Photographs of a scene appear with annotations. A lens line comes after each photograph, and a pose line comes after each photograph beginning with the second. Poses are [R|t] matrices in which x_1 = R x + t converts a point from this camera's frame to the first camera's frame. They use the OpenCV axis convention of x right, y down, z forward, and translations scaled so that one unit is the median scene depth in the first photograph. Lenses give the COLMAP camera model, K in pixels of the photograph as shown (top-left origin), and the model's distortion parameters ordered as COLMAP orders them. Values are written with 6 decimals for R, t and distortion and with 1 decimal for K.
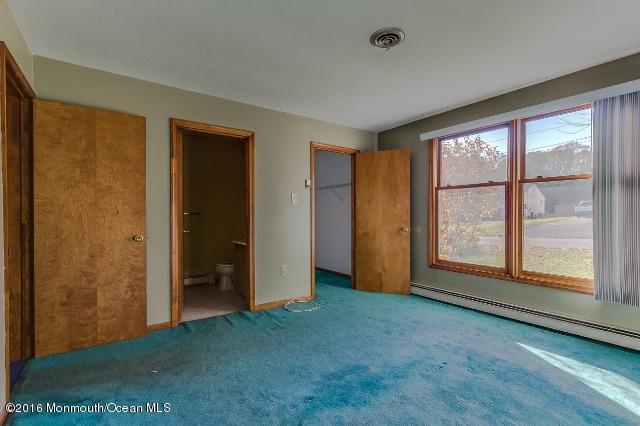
lens RADIAL K [[316.0, 0, 320.0], [0, 316.0, 213.0], [0, 0, 1]] dist [0.002289, 0.000306]
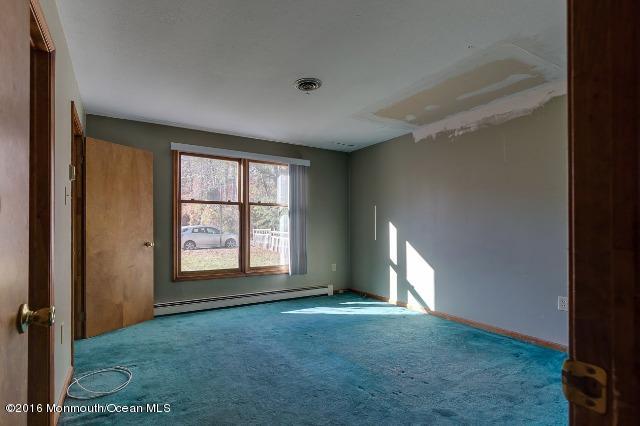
lens RADIAL K [[297.4, 0, 317.7], [0, 297.4, 219.6], [0, 0, 1]] dist [0.002548, 0.000280]
pose [[0.052860, 0.029309, 0.998172, -0.571858], [-0.007198, 0.999554, -0.028969, 0.005465], [-0.998576, -0.005653, 0.053048, 0.541950]]
